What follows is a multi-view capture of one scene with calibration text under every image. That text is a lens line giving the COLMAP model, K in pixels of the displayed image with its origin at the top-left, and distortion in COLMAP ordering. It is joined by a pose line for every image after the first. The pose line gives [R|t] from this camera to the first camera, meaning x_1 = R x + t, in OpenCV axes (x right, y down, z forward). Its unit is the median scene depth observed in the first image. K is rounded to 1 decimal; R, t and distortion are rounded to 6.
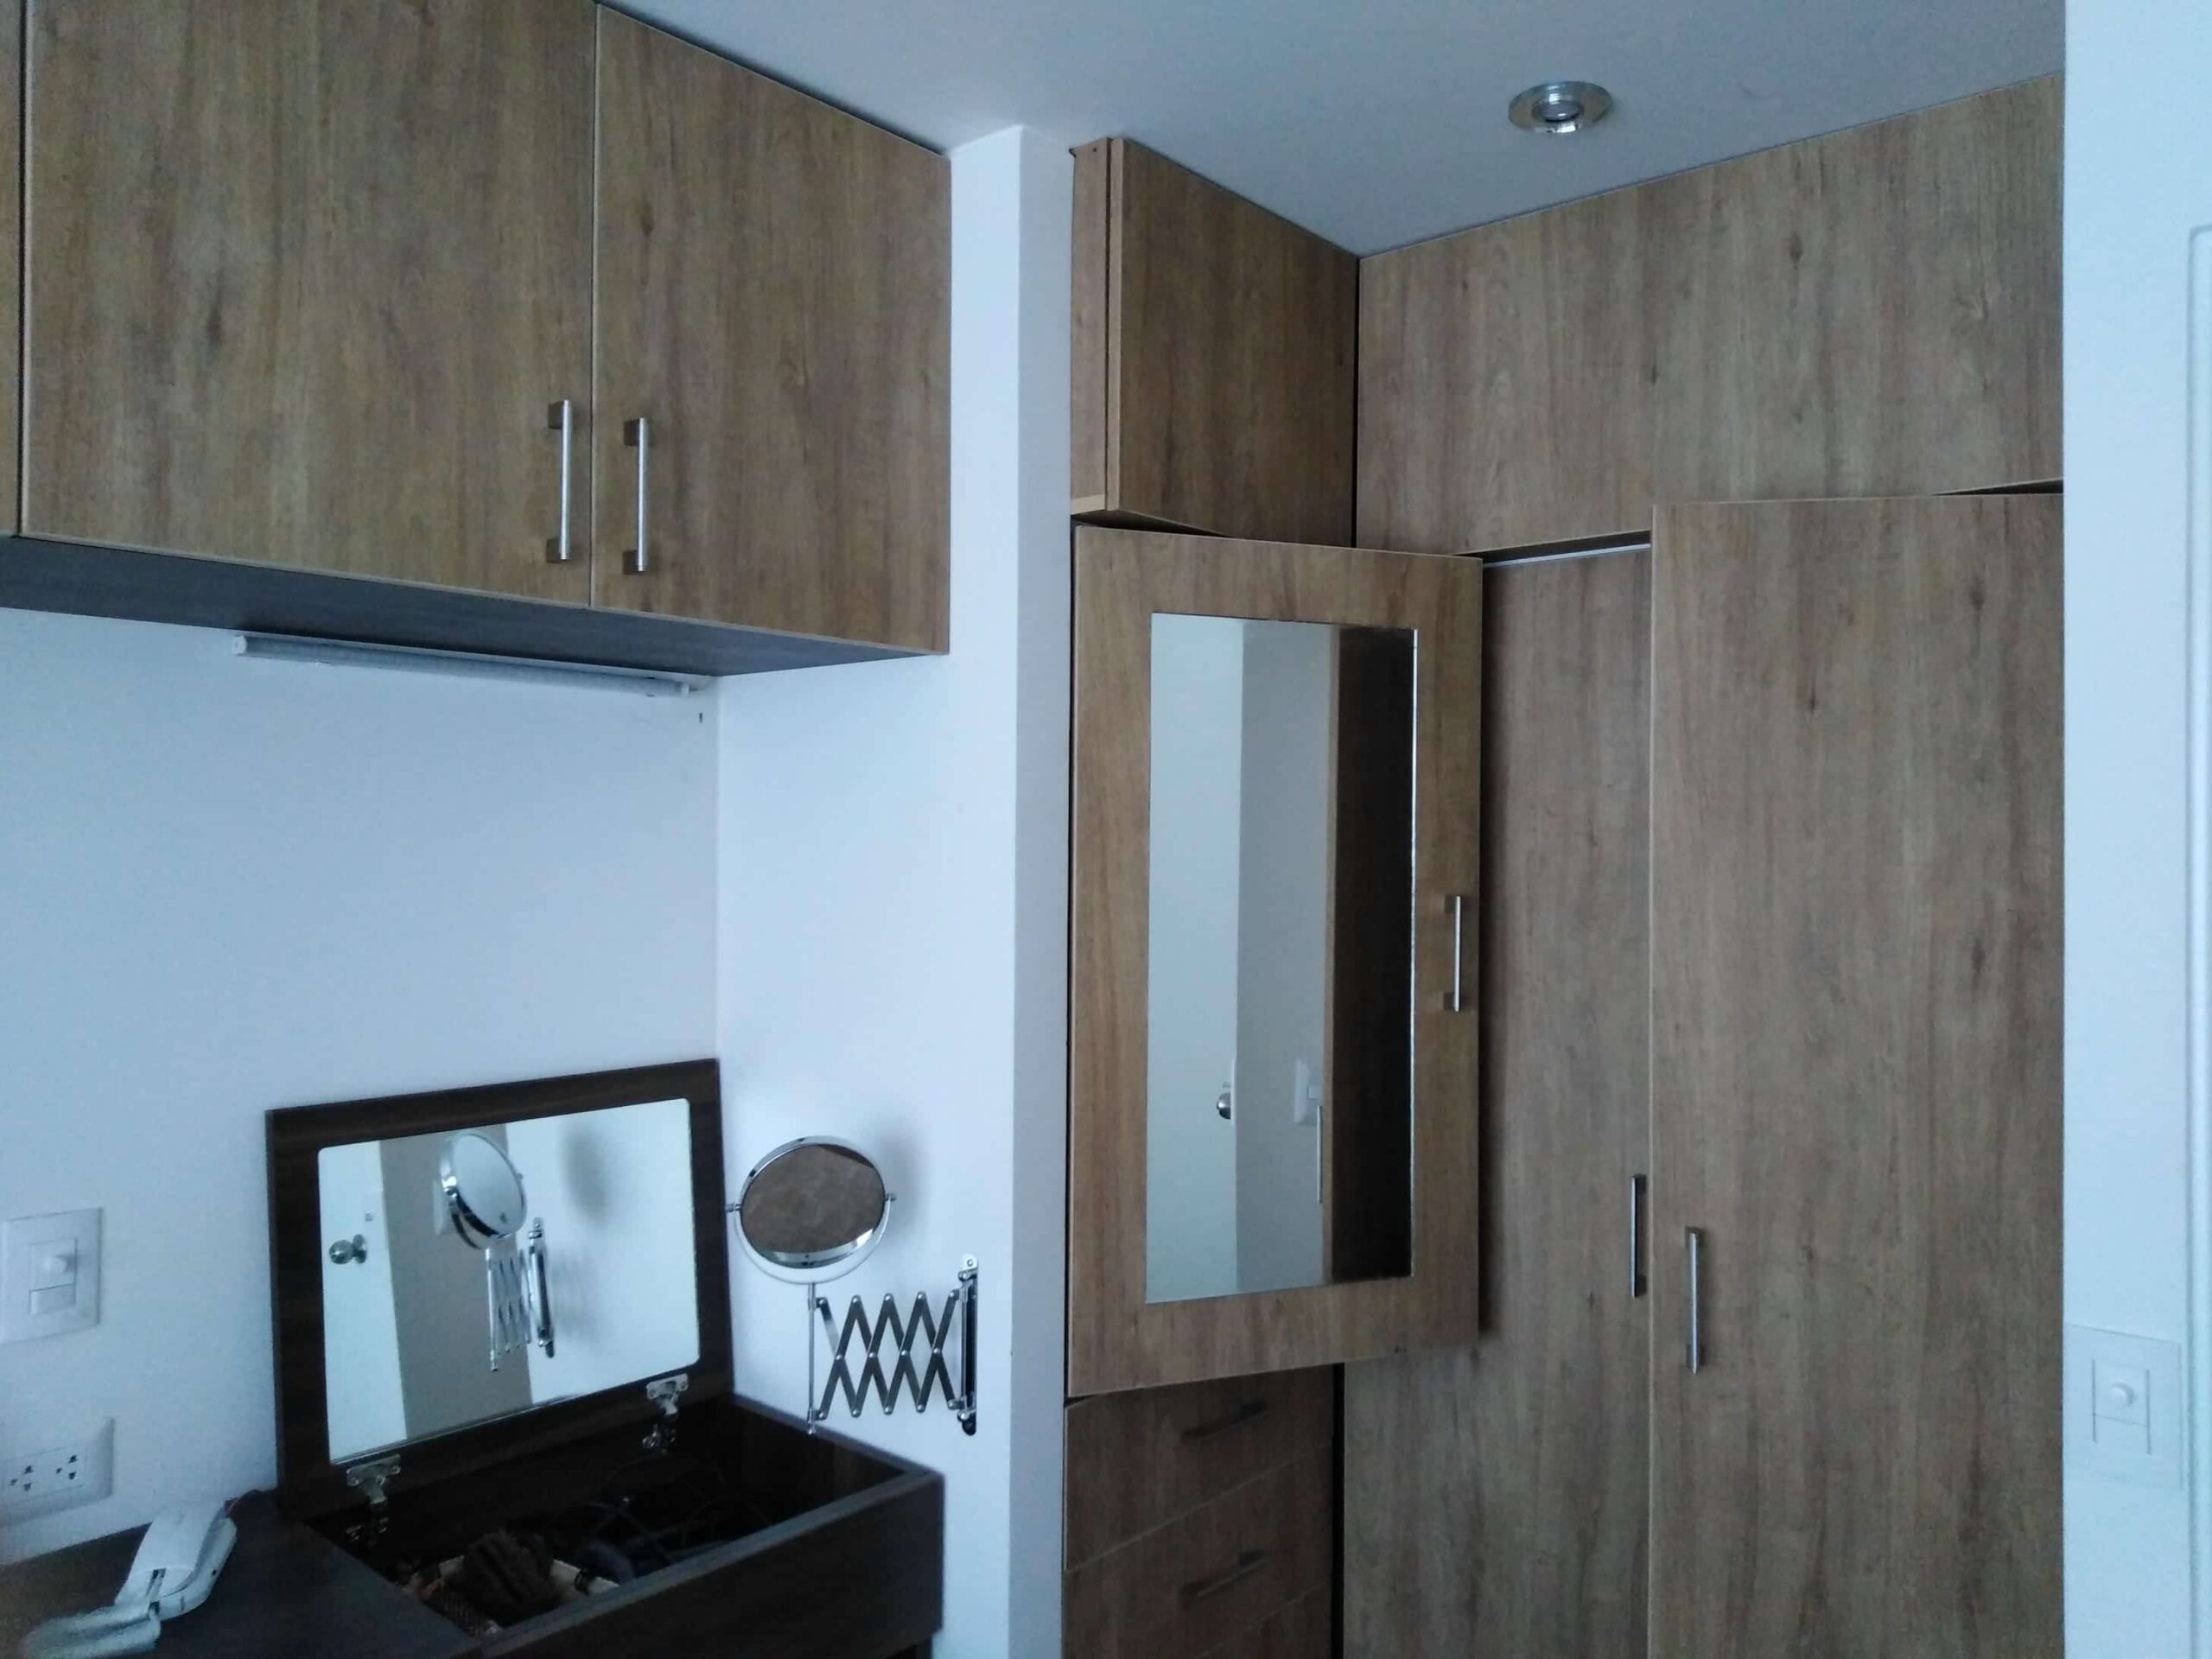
lens RADIAL K [[1616.6, 0, 1106.0], [0, 1616.6, 829.5], [0, 0, 1]] dist [0.104845, -0.174547]
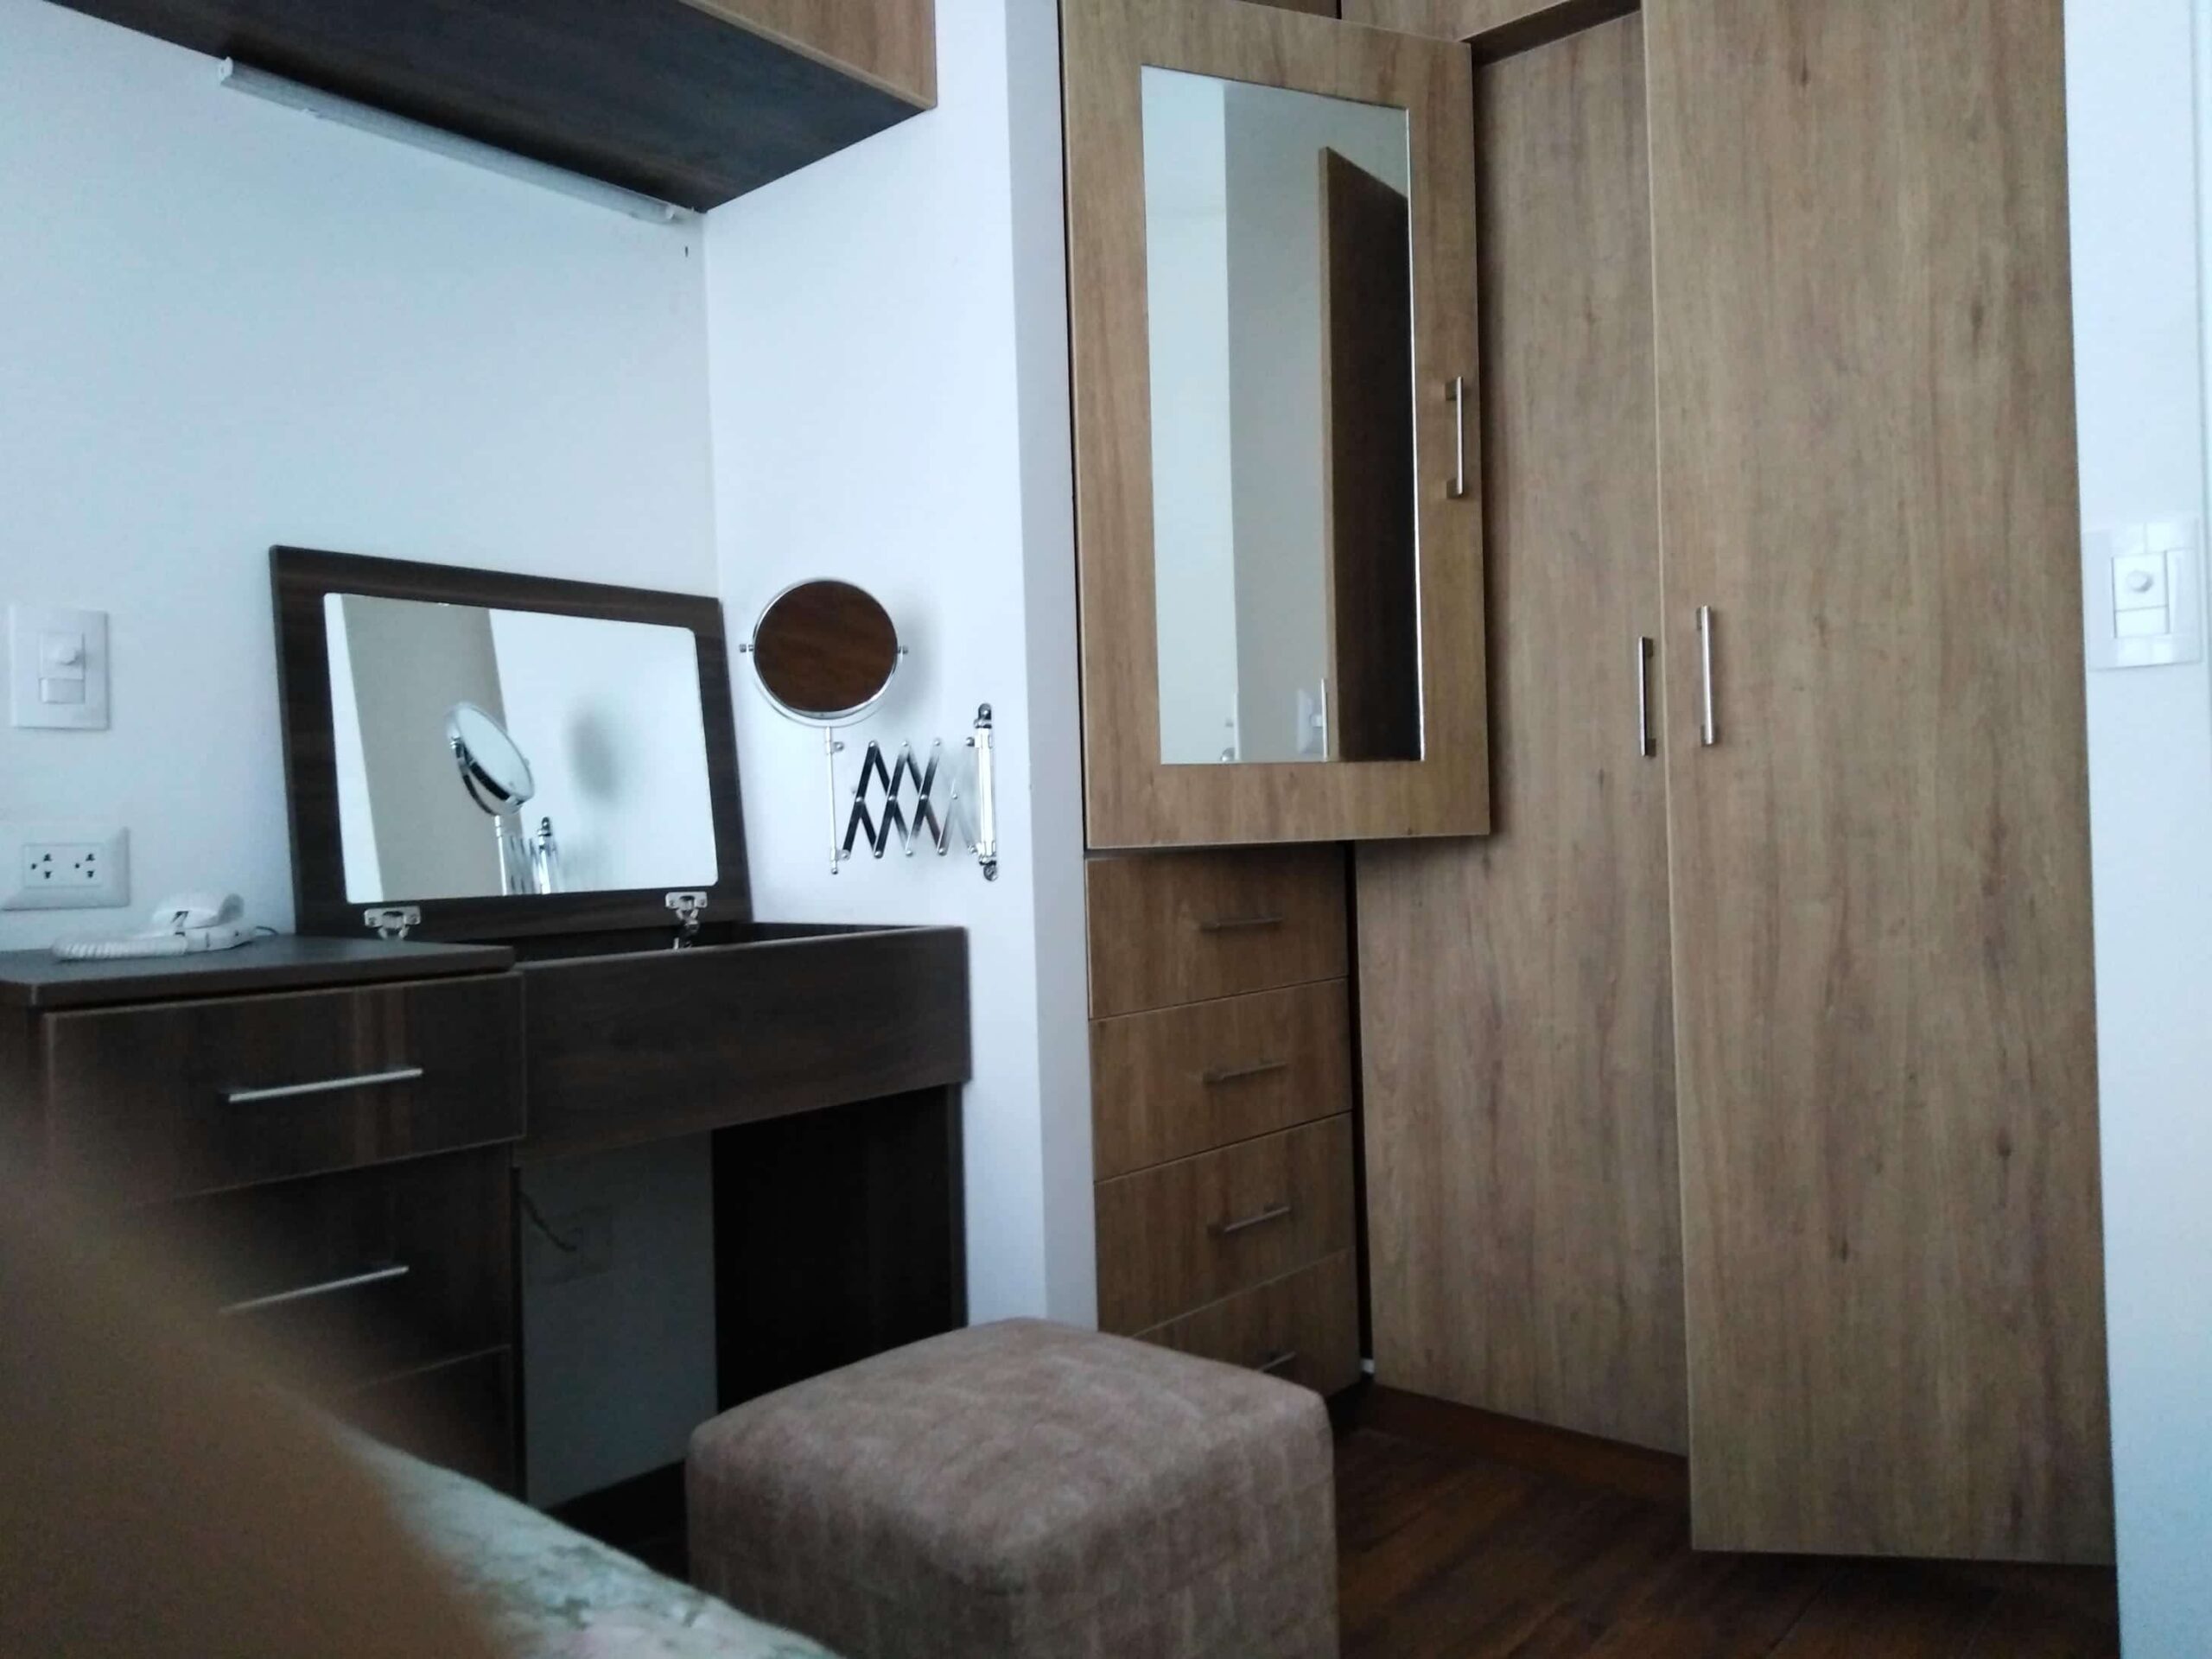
lens RADIAL K [[1616.6, 0, 1106.0], [0, 1616.6, 829.5], [0, 0, 1]] dist [0.104845, -0.174547]
pose [[0.999201, -0.038049, 0.012253, -0.023306], [0.038025, 0.999274, 0.002176, 0.329295], [-0.012327, -0.001708, 0.999923, 0.001492]]
